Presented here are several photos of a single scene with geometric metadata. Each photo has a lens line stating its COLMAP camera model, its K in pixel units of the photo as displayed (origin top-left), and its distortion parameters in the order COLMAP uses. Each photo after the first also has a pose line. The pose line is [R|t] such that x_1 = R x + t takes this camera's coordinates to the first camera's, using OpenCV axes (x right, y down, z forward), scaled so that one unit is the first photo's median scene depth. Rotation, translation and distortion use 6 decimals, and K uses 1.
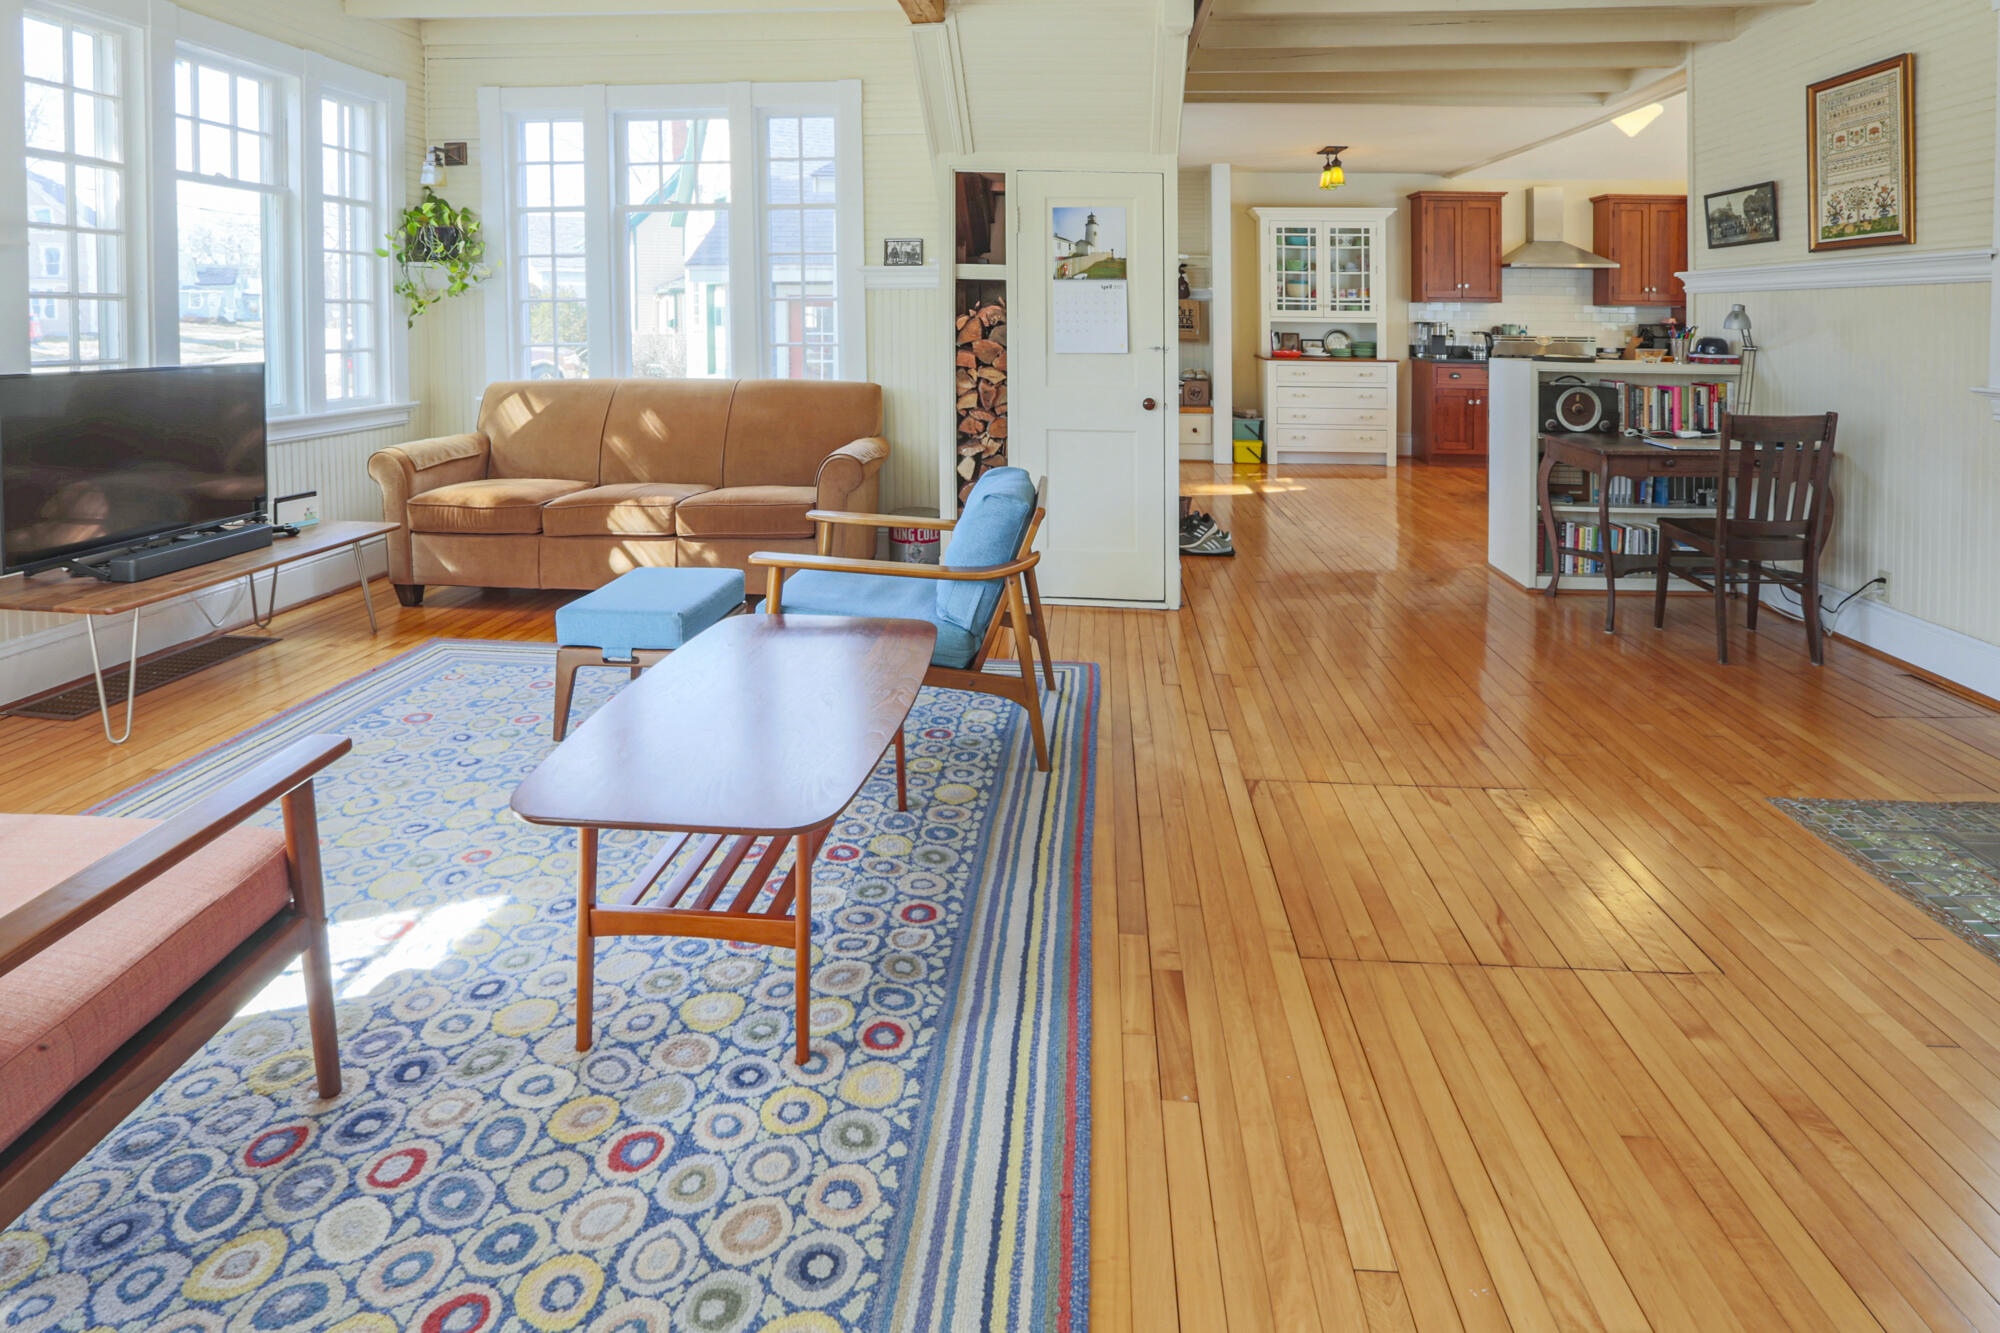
lens RADIAL K [[1027.5, 0, 1003.8], [0, 1027.5, 513.0], [0, 0, 1]] dist [-0.015976, 0.000558]
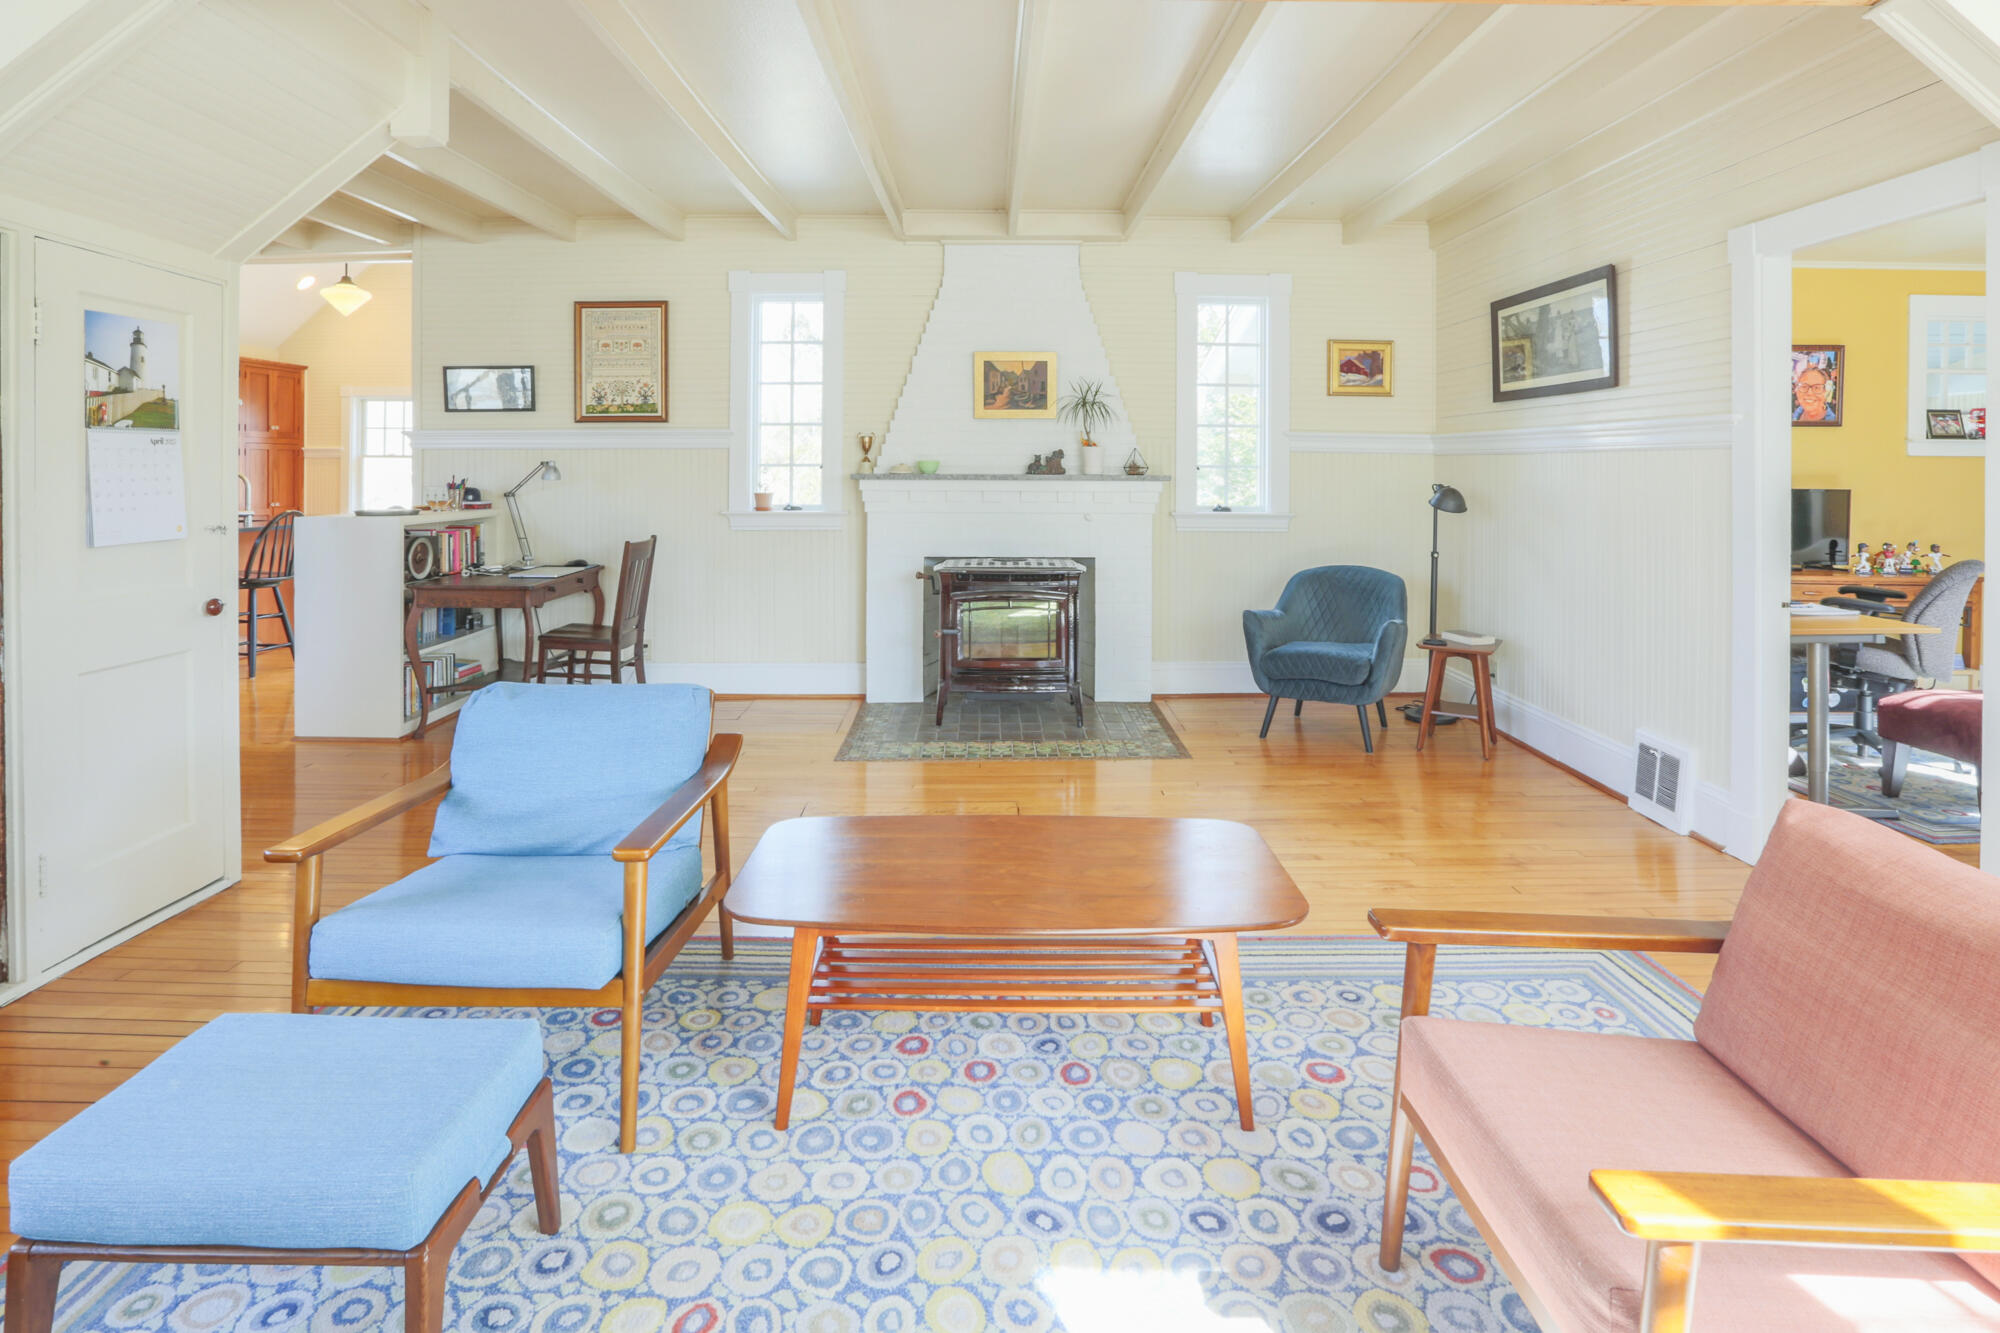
lens RADIAL K [[997.4, 0, 1000.0], [0, 997.4, 666.5], [0, 0, 1]] dist [-0.042094, 0.019365]
pose [[-0.074940, -0.206139, 0.975649, -0.671009], [0.186895, 0.958159, 0.216799, -0.132647], [-0.979517, 0.198591, -0.033279, 0.591728]]
